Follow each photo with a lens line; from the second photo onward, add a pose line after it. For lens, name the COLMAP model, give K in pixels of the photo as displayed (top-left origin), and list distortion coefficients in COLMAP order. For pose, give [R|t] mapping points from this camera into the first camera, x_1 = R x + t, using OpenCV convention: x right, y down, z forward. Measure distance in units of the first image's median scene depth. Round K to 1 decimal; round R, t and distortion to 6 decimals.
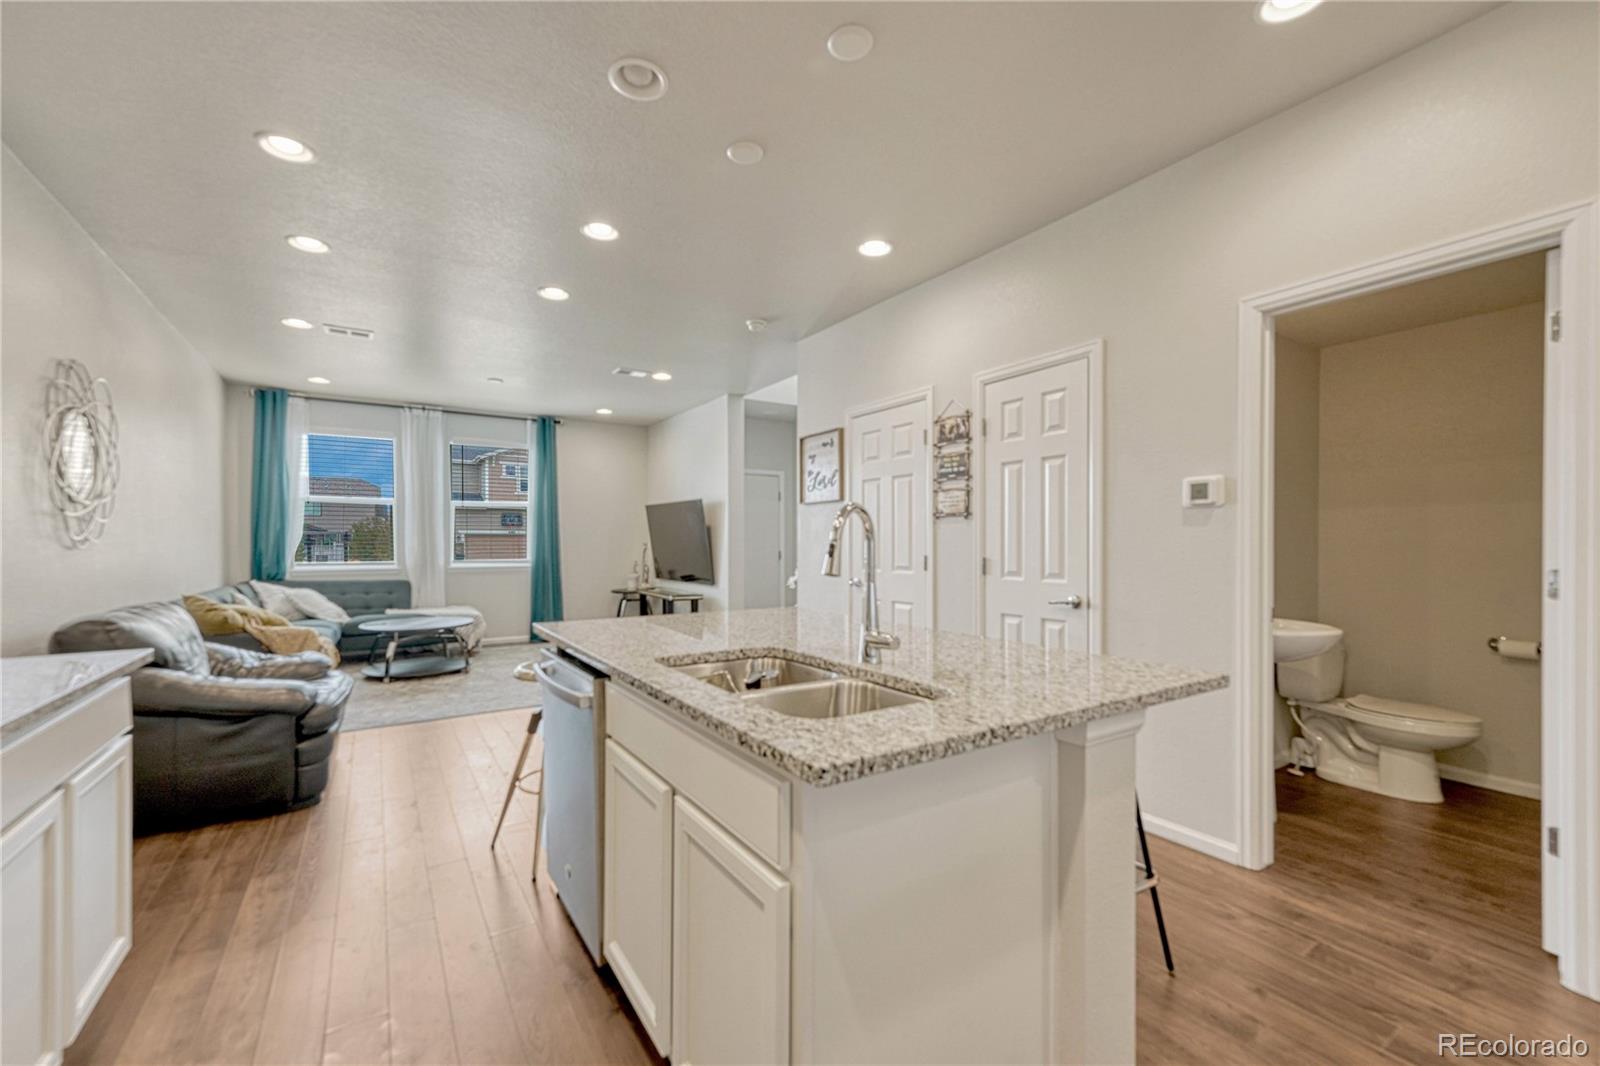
lens RADIAL K [[652.3, 0, 795.6], [0, 652.3, 545.3], [0, 0, 1]] dist [0.013692, 0.000103]
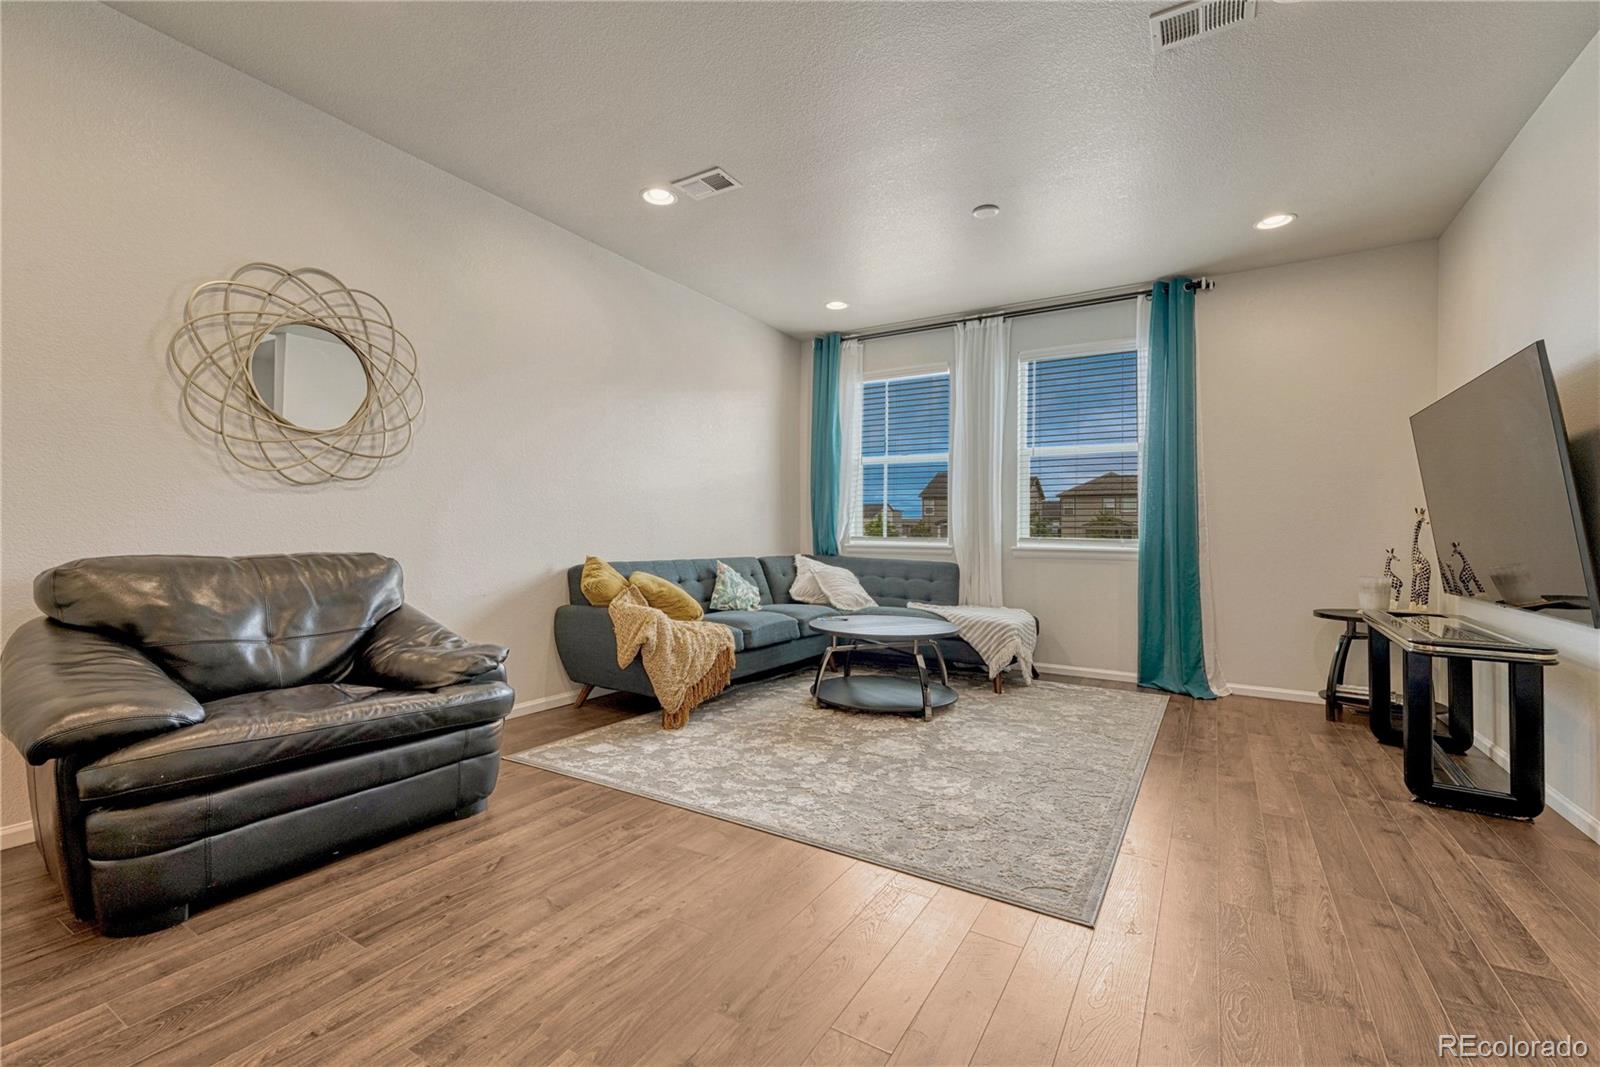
lens RADIAL K [[684.9, 0, 792.7], [0, 684.9, 526.5], [0, 0, 1]] dist [0.013863, 0.000001]
pose [[0.431396, -0.007183, -0.902134, 0.002738], [-0.017372, 0.999717, -0.016266, 0.034714], [0.901995, 0.022689, 0.431149, 0.651144]]
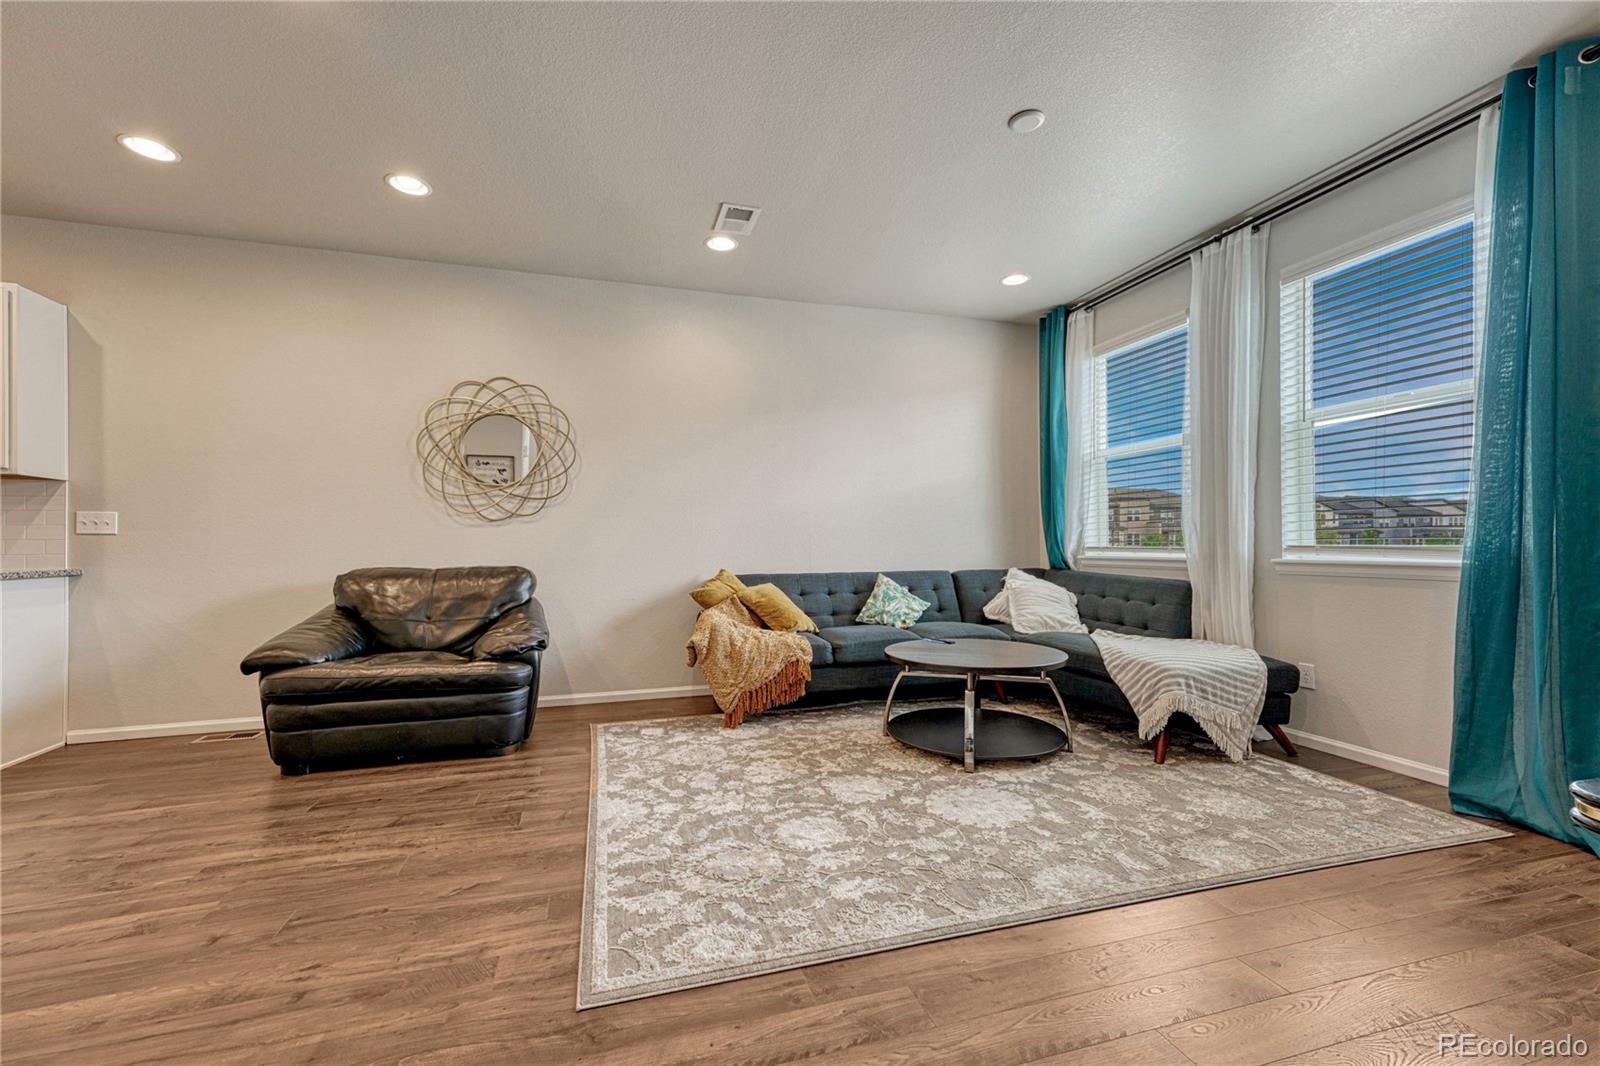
lens RADIAL K [[654.7, 0, 797.6], [0, 654.7, 544.9], [0, 0, 1]] dist [0.012676, 0.000223]
pose [[-0.278758, -0.000098, -0.960361, -0.001466], [0.000245, 1.000000, -0.000173, 0.029185], [0.960361, -0.000283, -0.278758, 1.059964]]
